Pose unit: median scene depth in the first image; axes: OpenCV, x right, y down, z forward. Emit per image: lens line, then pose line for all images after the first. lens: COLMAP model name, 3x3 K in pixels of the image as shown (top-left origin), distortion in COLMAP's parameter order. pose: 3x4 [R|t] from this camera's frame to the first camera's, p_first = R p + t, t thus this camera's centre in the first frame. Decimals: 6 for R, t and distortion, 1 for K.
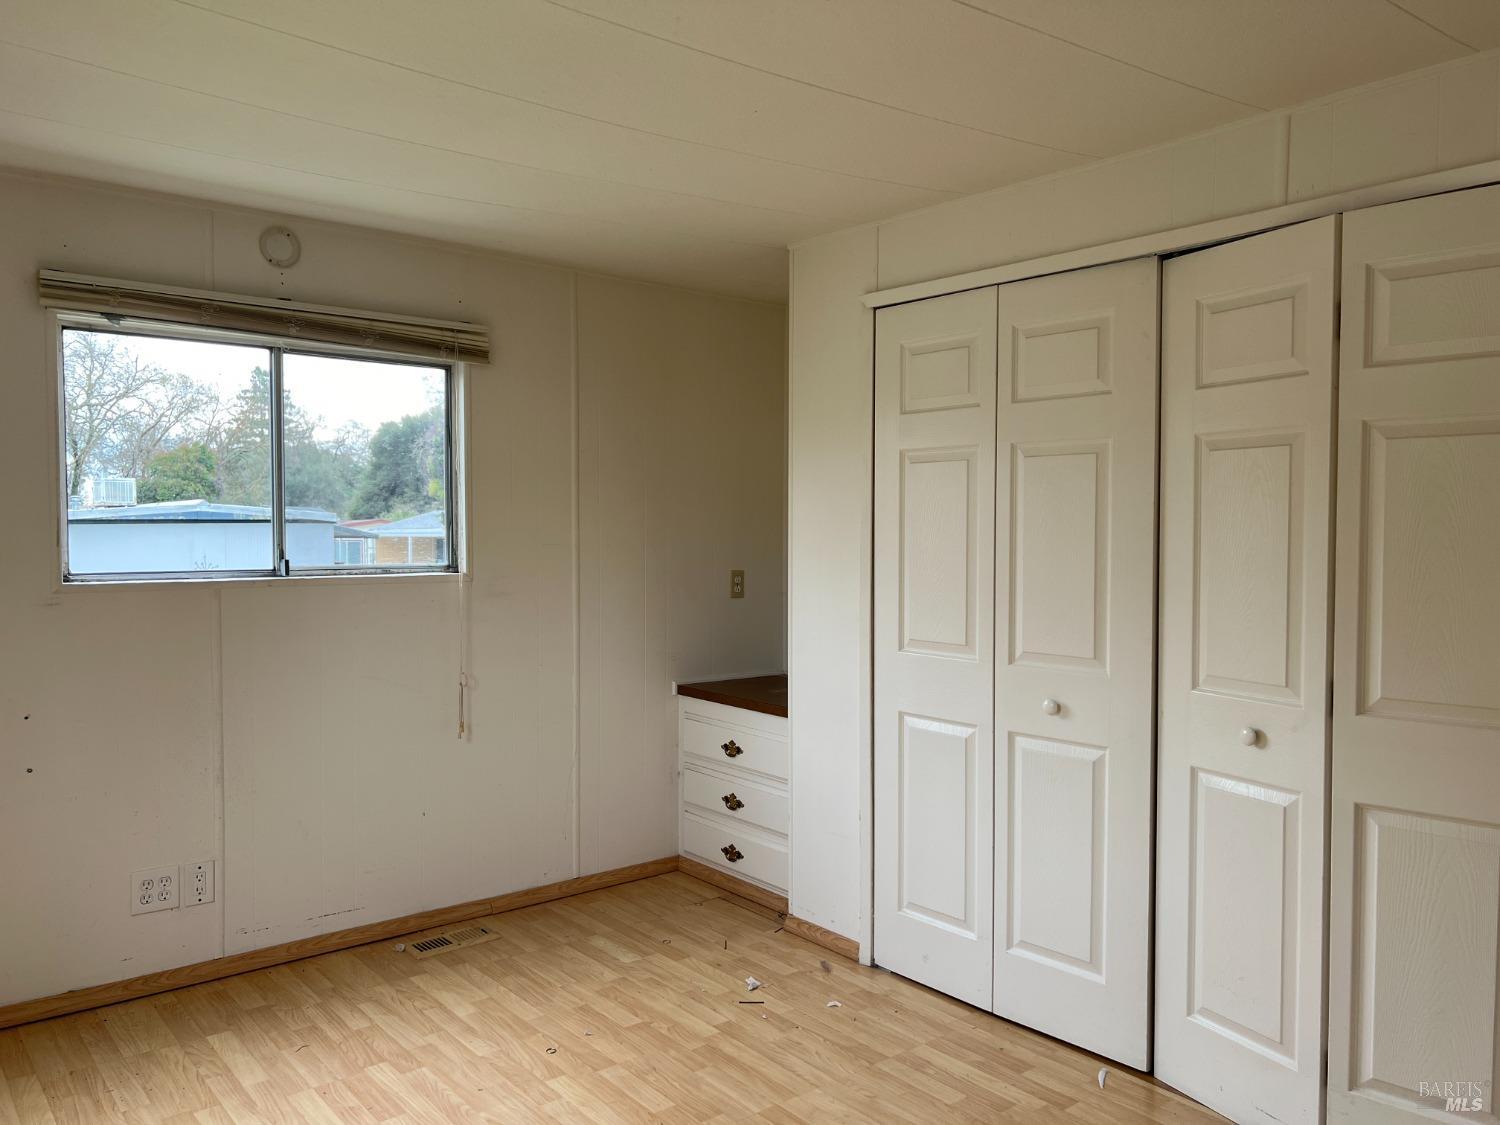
lens RADIAL K [[1147.8, 0, 747.4], [0, 1147.8, 561.9], [0, 0, 1]] dist [0.069617, -0.074018]
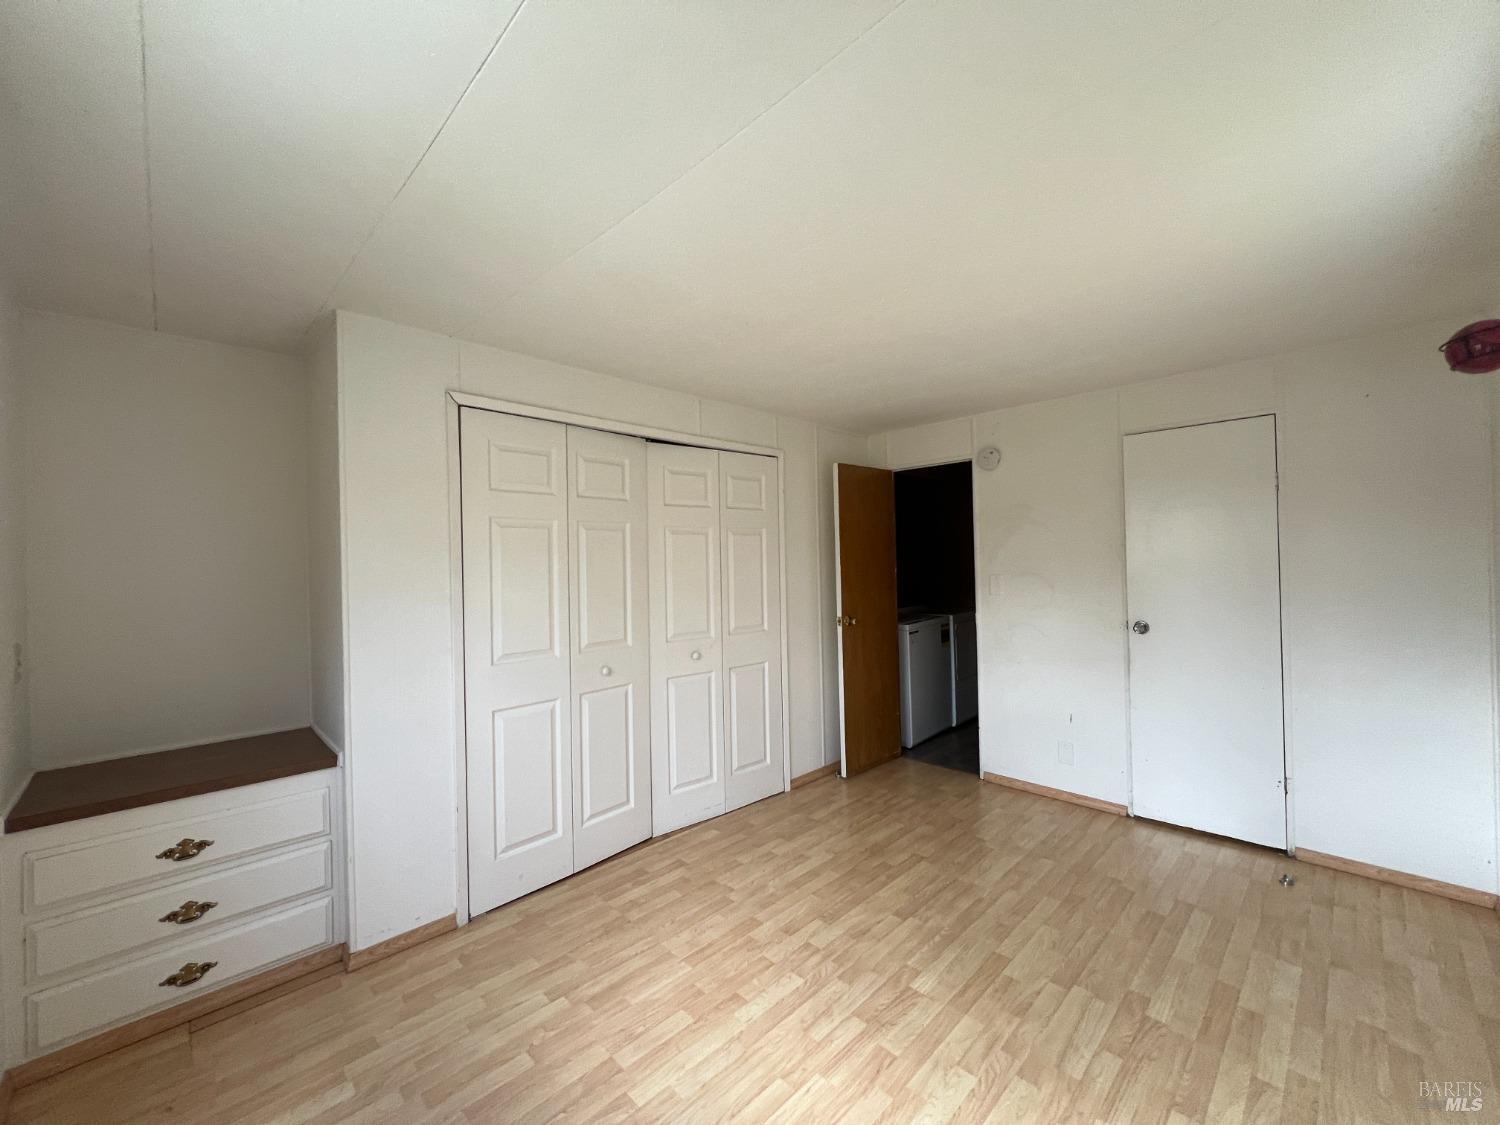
lens RADIAL K [[599.5, 0, 746.5], [0, 599.5, 559.0], [0, 0, 1]] dist [0.001861, -0.000264]
pose [[-0.076378, -0.002123, 0.997077, -0.565844], [0.057774, 0.998308, 0.006551, -0.033480], [-0.995404, 0.058105, -0.076126, 0.720117]]
